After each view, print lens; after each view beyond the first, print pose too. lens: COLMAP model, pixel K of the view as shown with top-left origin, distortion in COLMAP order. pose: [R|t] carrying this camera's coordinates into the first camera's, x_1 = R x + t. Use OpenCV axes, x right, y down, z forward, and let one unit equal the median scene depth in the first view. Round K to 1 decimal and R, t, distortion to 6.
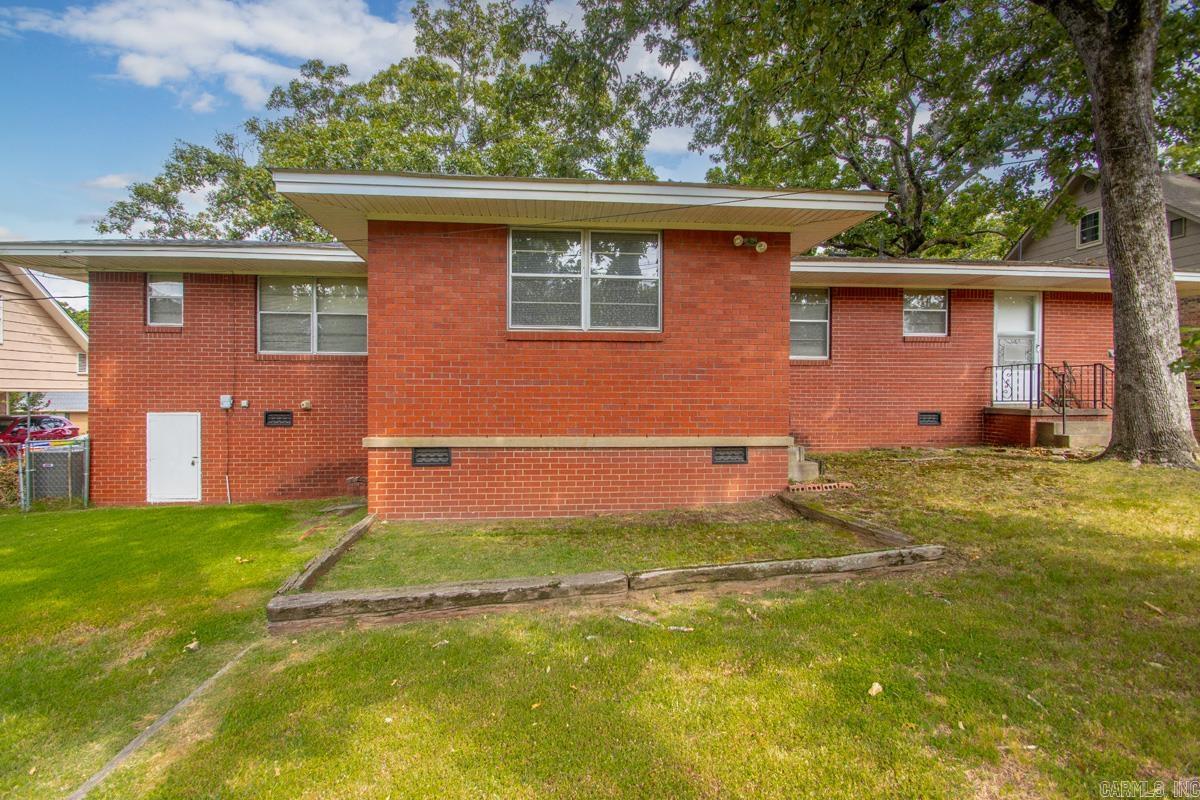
lens RADIAL K [[568.8, 0, 605.2], [0, 568.8, 418.5], [0, 0, 1]] dist [0.024649, -0.021826]
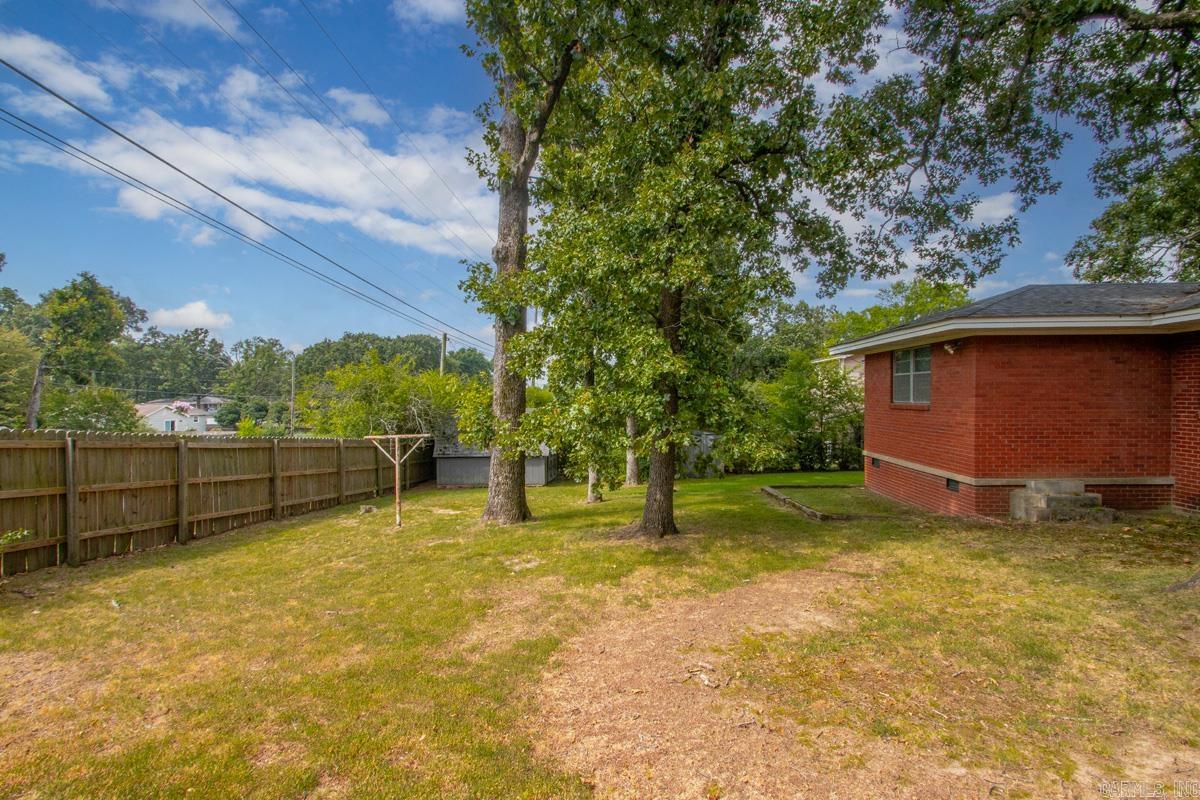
lens RADIAL K [[568.8, 0, 605.2], [0, 568.8, 418.5], [0, 0, 1]] dist [0.024649, -0.021826]
pose [[-0.153933, 0.034899, -0.987465, 1.877928], [-0.041051, 0.998287, 0.041681, -0.139792], [0.987228, 0.046952, -0.152237, 0.303786]]
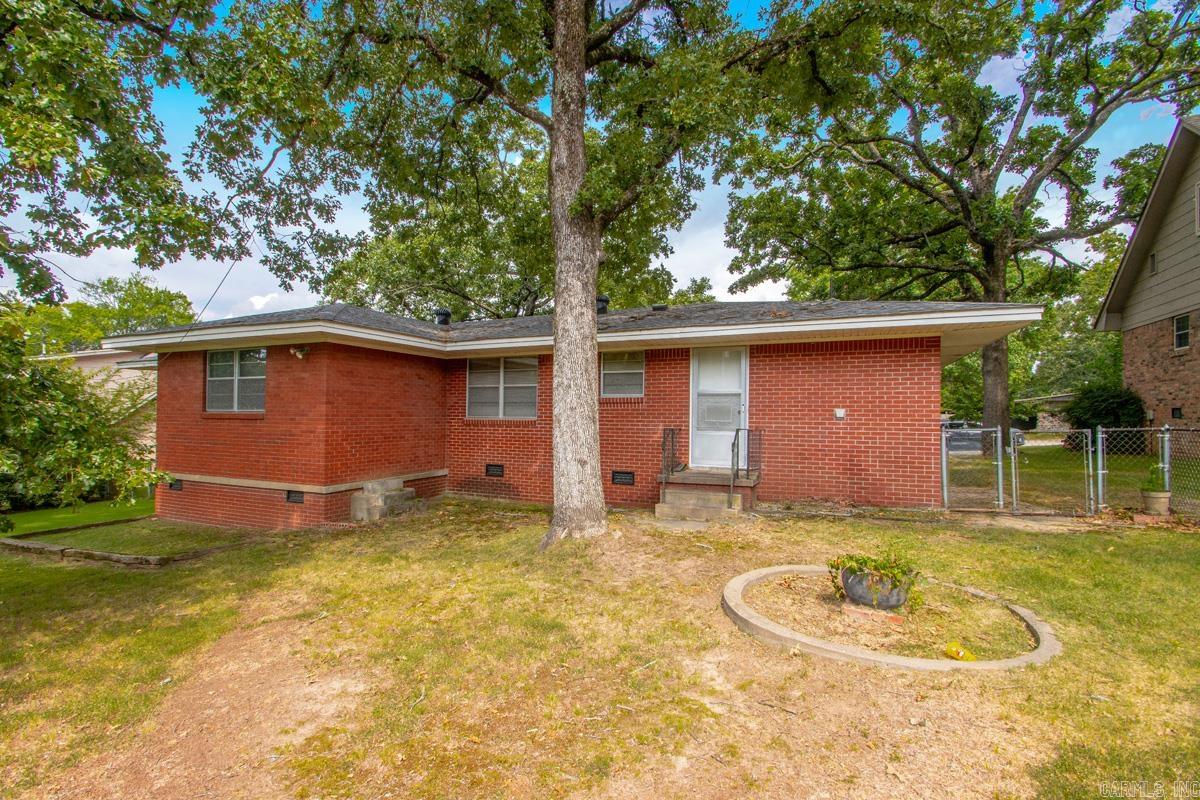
lens RADIAL K [[568.8, 0, 605.2], [0, 568.8, 418.5], [0, 0, 1]] dist [0.024649, -0.021826]
pose [[0.851298, 0.007979, -0.524622, 1.663755], [-0.028418, 0.999118, -0.030918, -0.113301], [0.523912, 0.041229, 0.850774, 0.165397]]
